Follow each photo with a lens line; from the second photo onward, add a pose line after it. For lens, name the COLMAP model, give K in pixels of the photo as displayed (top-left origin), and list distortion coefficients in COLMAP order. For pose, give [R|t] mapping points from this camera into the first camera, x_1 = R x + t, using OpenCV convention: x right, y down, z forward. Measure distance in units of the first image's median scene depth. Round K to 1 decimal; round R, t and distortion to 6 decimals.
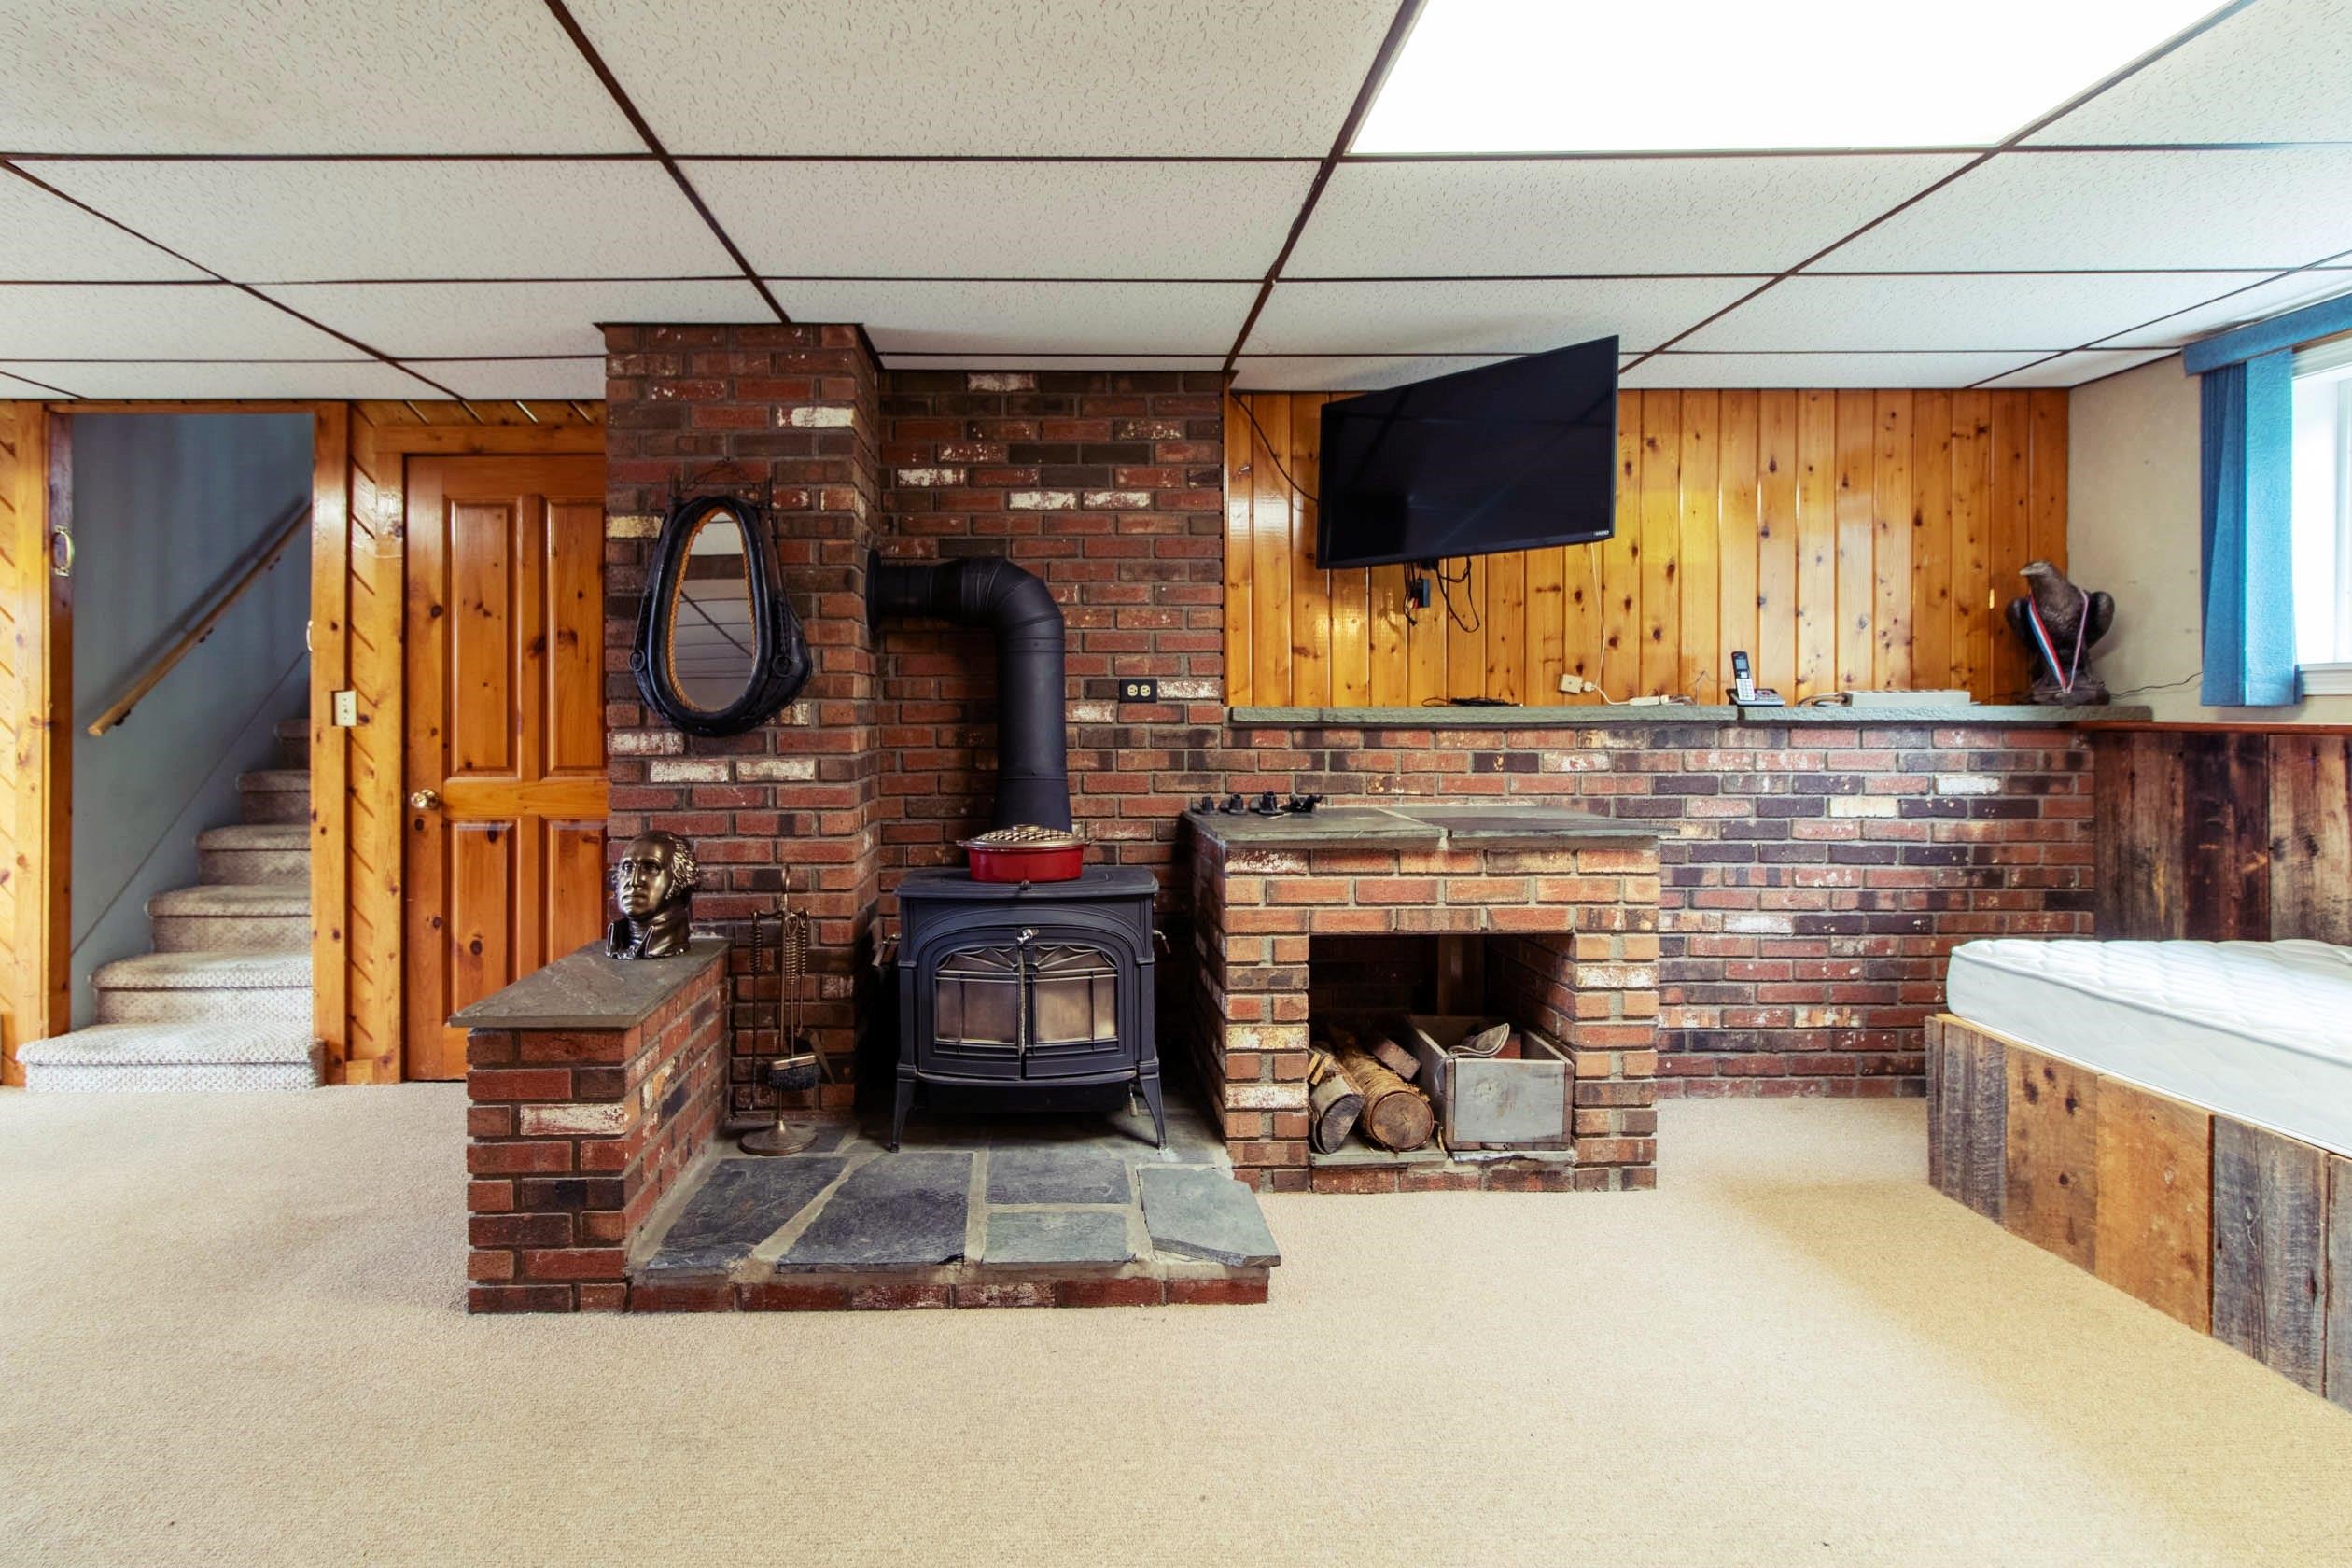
lens RADIAL K [[1065.9, 0, 1180.8], [0, 1065.9, 737.9], [0, 0, 1]] dist [0.001500, -0.000132]
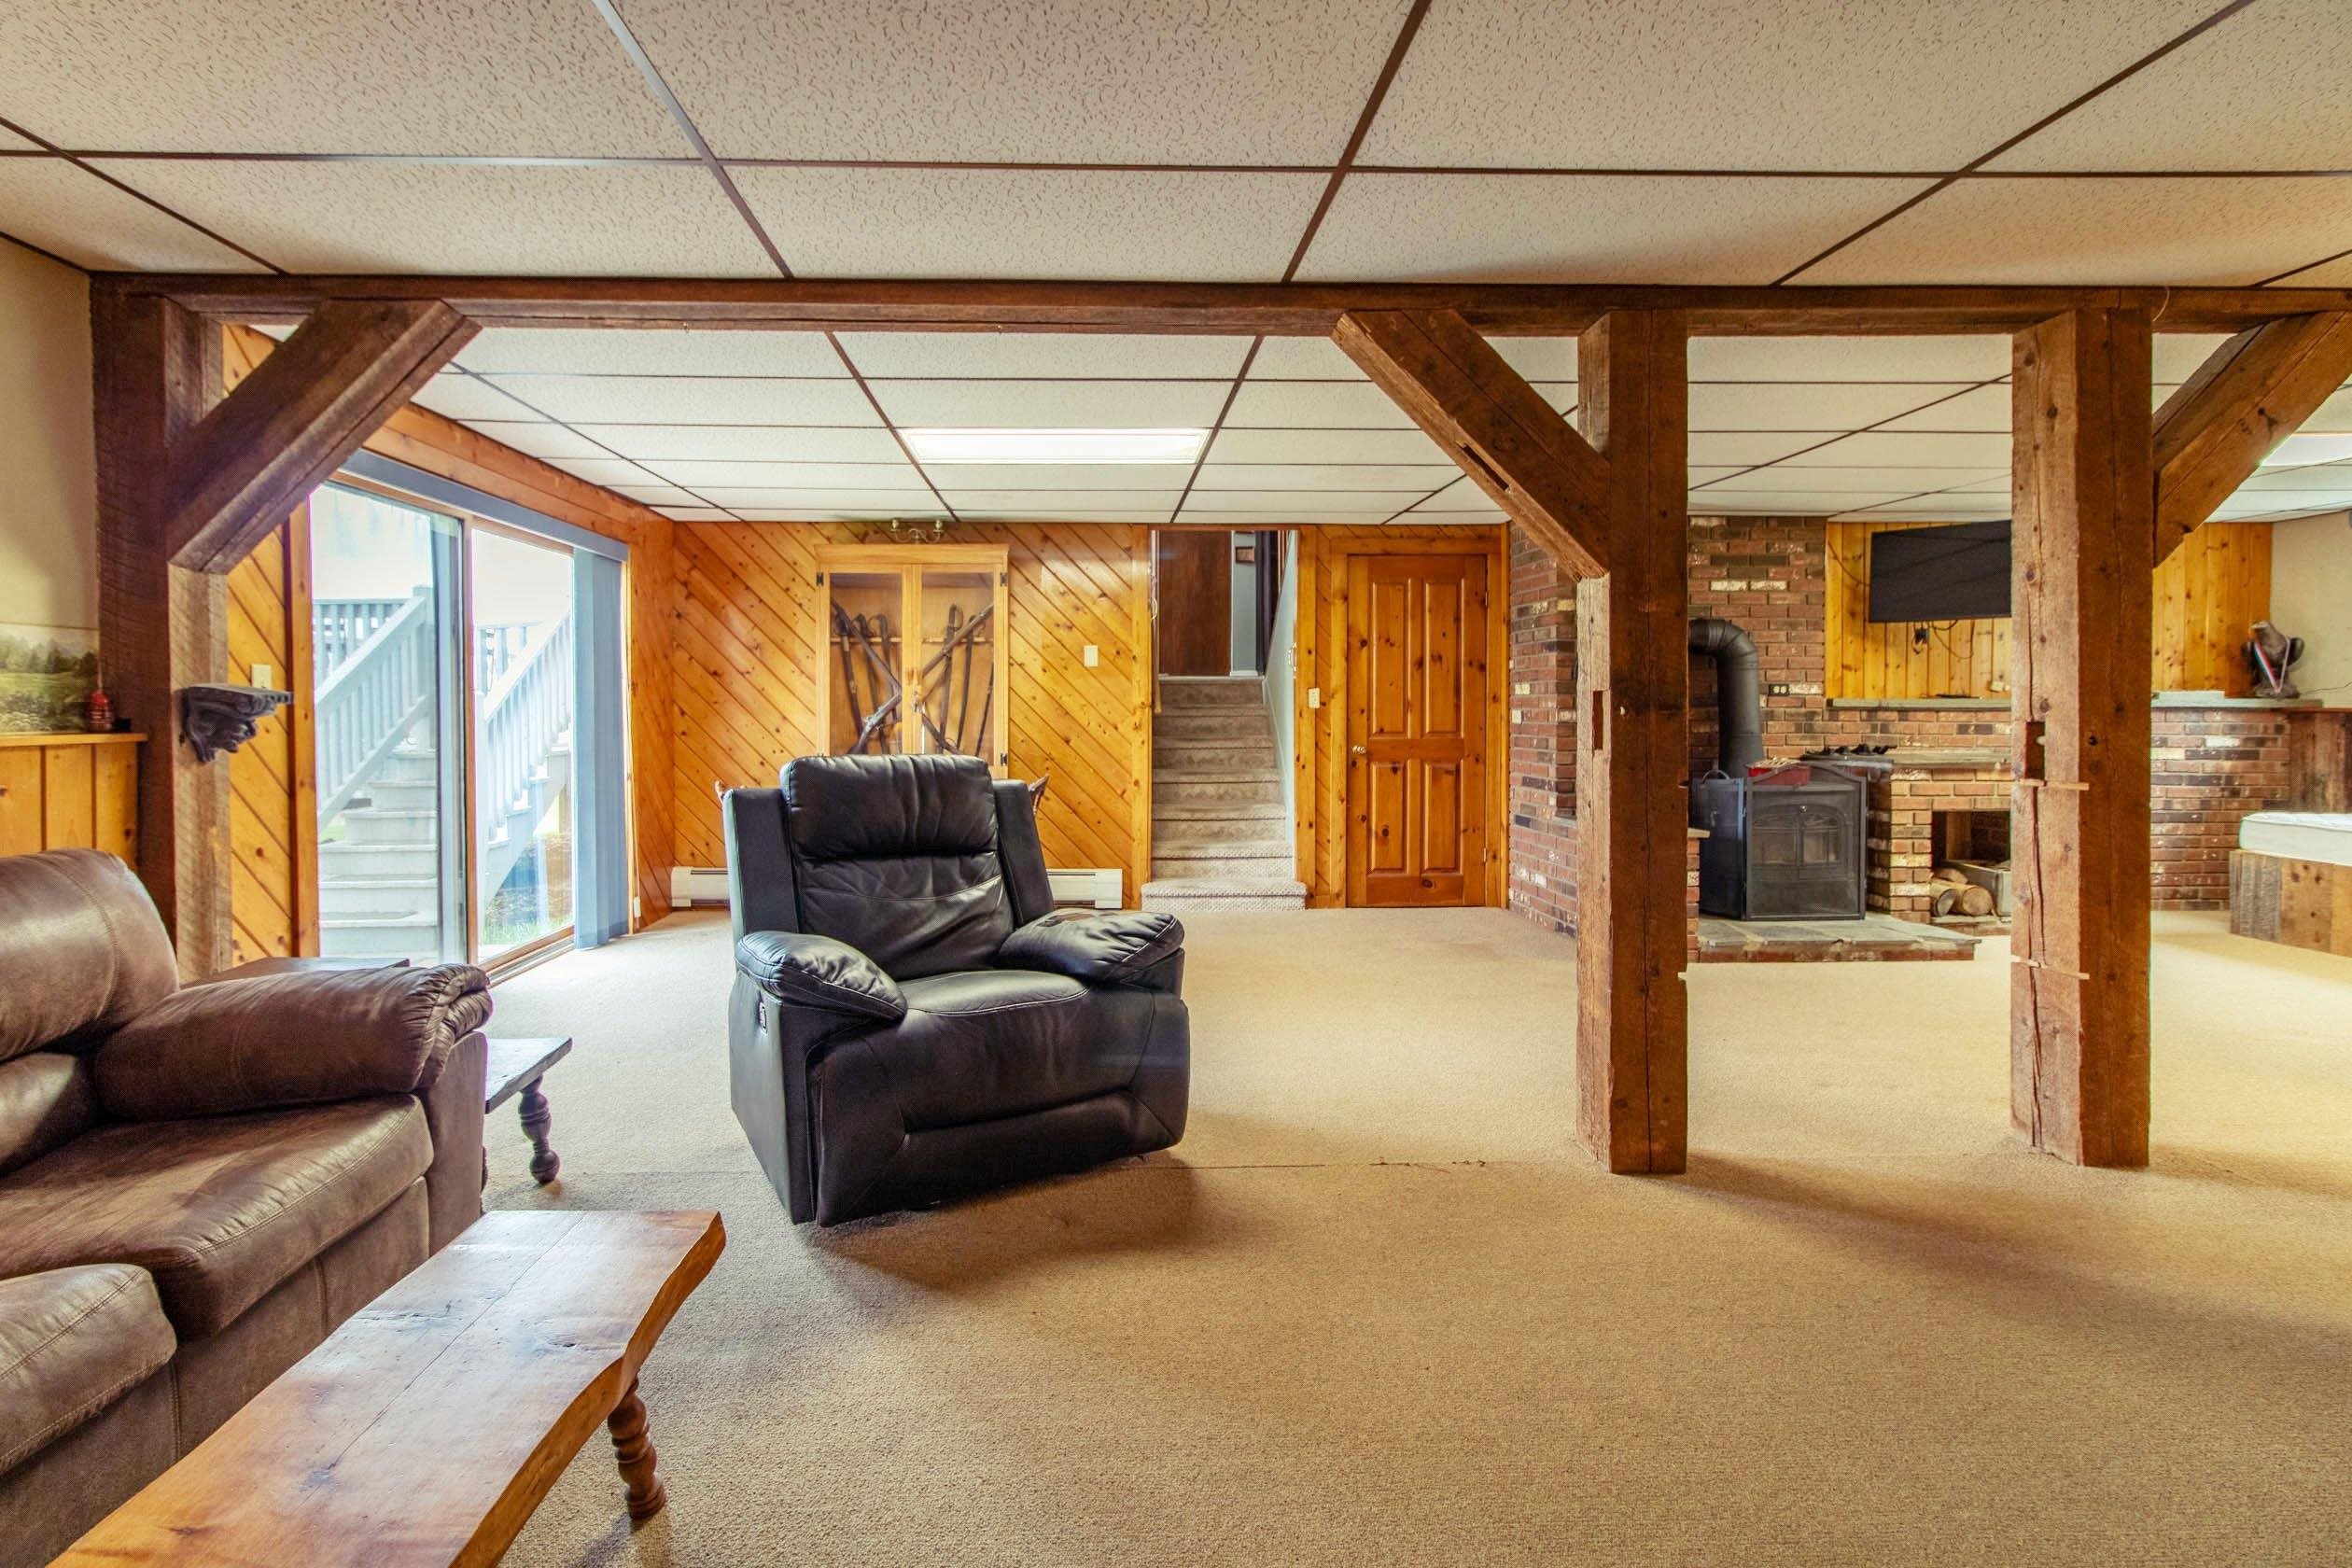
lens RADIAL K [[1087.2, 0, 1174.6], [0, 1087.2, 745.8], [0, 0, 1]] dist [0.002262, 0.000323]
pose [[0.999882, 0.002098, 0.015217, -1.109299], [-0.002292, 0.999916, 0.012741, 0.031113], [-0.015189, -0.012774, 0.999803, -0.861216]]
